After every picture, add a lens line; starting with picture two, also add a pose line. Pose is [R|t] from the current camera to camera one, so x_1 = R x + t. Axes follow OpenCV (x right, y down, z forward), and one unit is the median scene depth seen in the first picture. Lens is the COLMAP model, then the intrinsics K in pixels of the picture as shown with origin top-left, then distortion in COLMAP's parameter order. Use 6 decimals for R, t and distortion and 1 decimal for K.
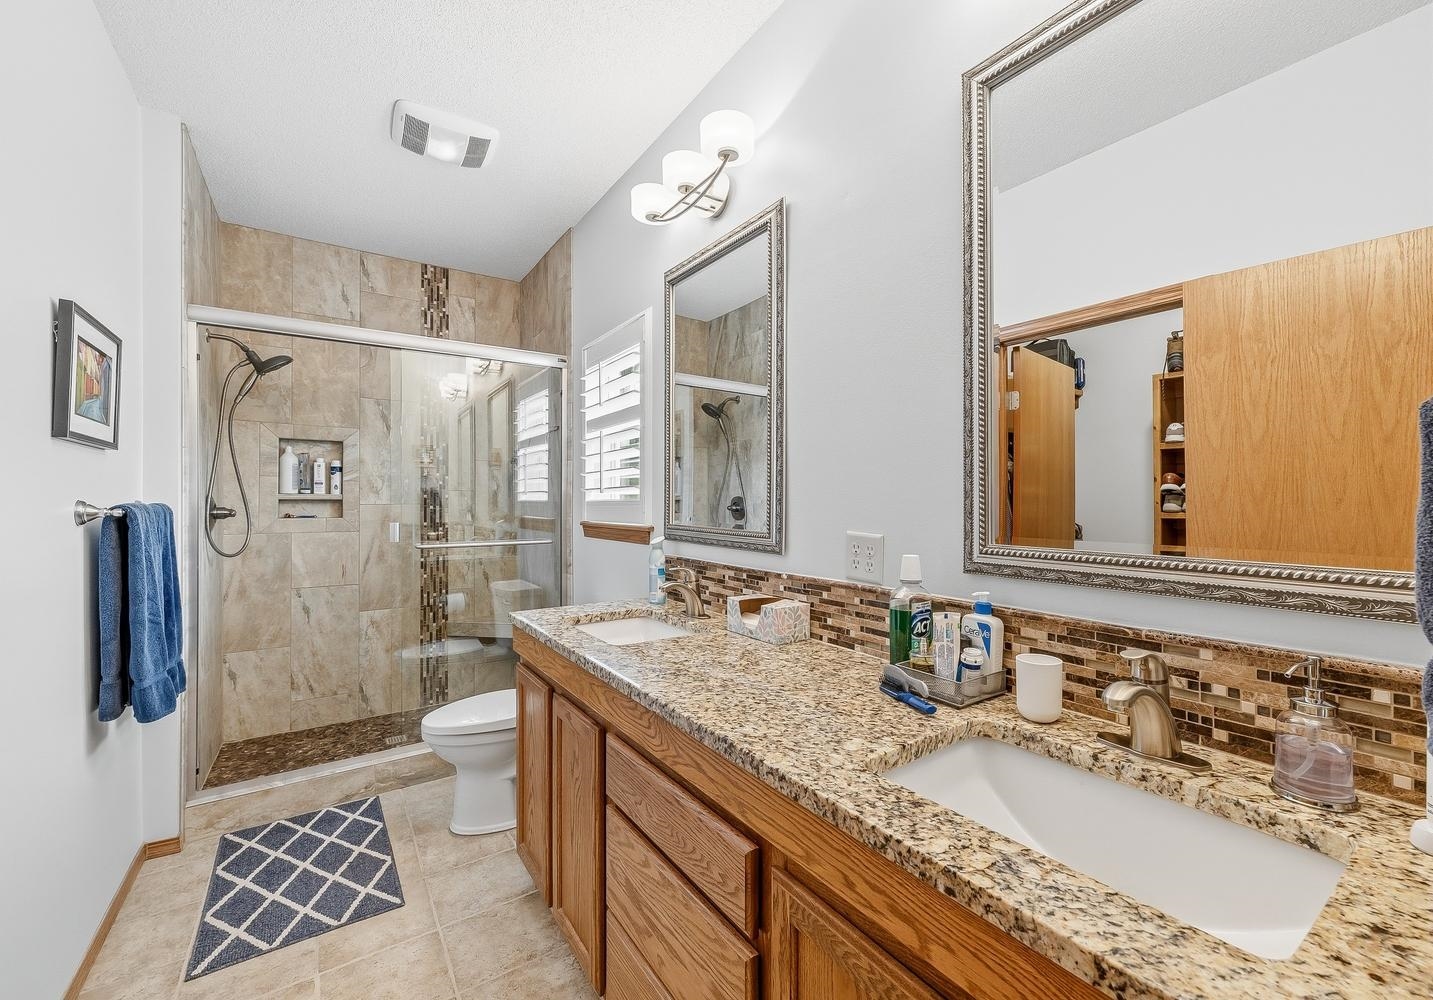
lens RADIAL K [[591.7, 0, 748.6], [0, 591.7, 502.2], [0, 0, 1]] dist [-0.000716, -0.000029]
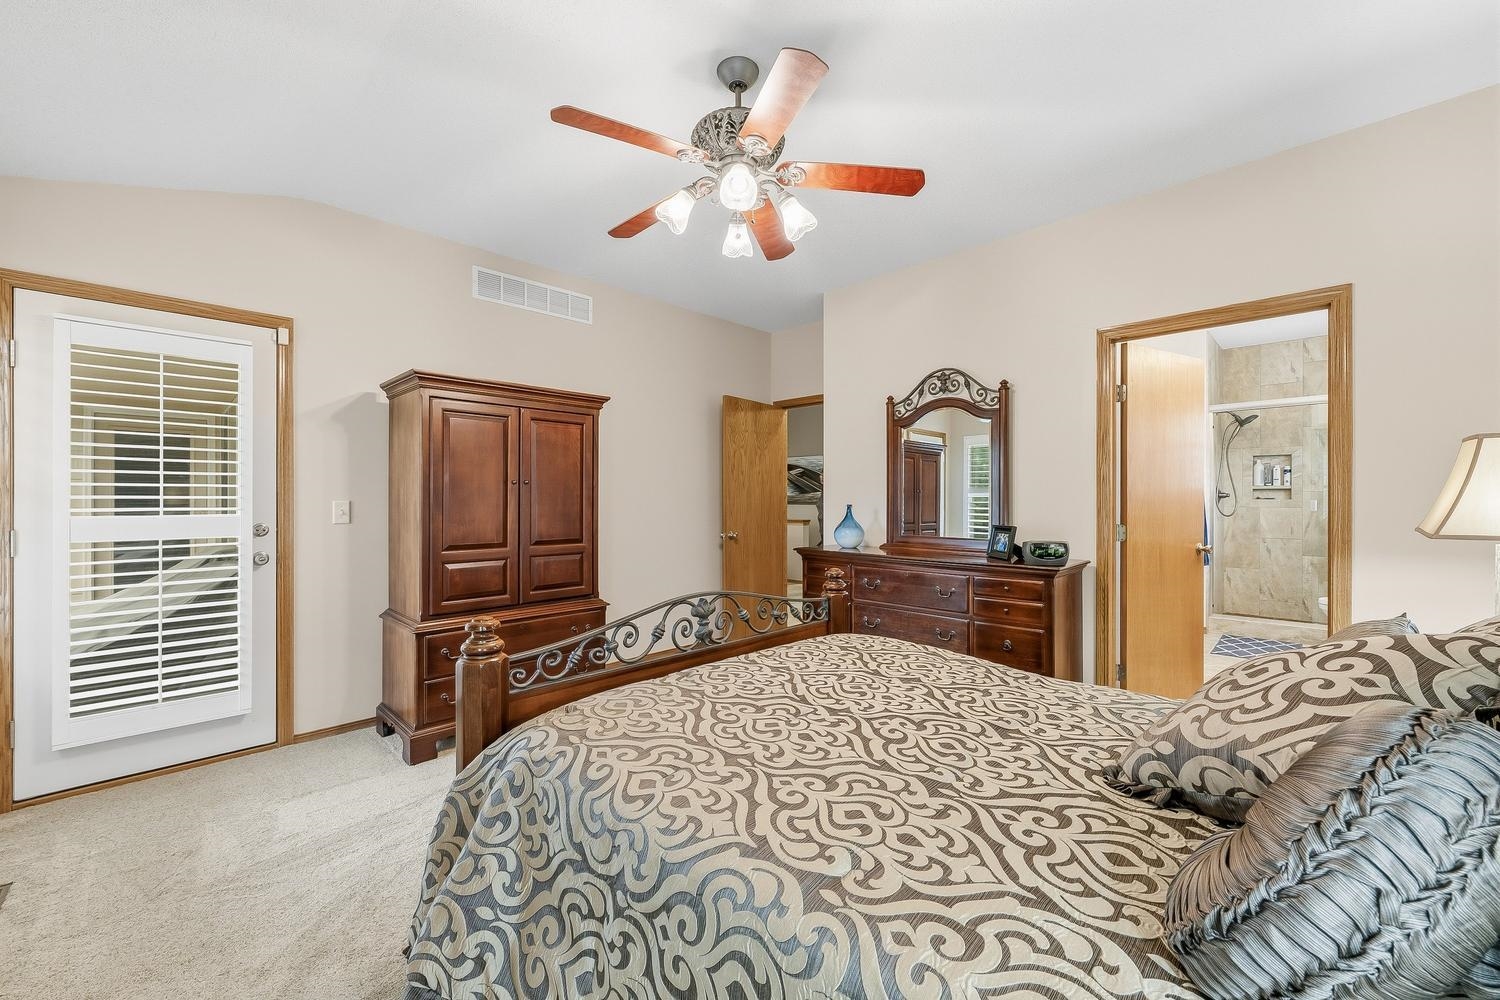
lens RADIAL K [[601.4, 0, 750.0], [0, 601.4, 500.0], [0, 0, 1]] dist [0.000727, 0.000110]
pose [[0.174399, 0.003547, -0.984669, 0.778152], [0.002737, 0.999988, 0.004087, 0.017350], [0.984671, -0.003408, 0.174387, -0.870298]]
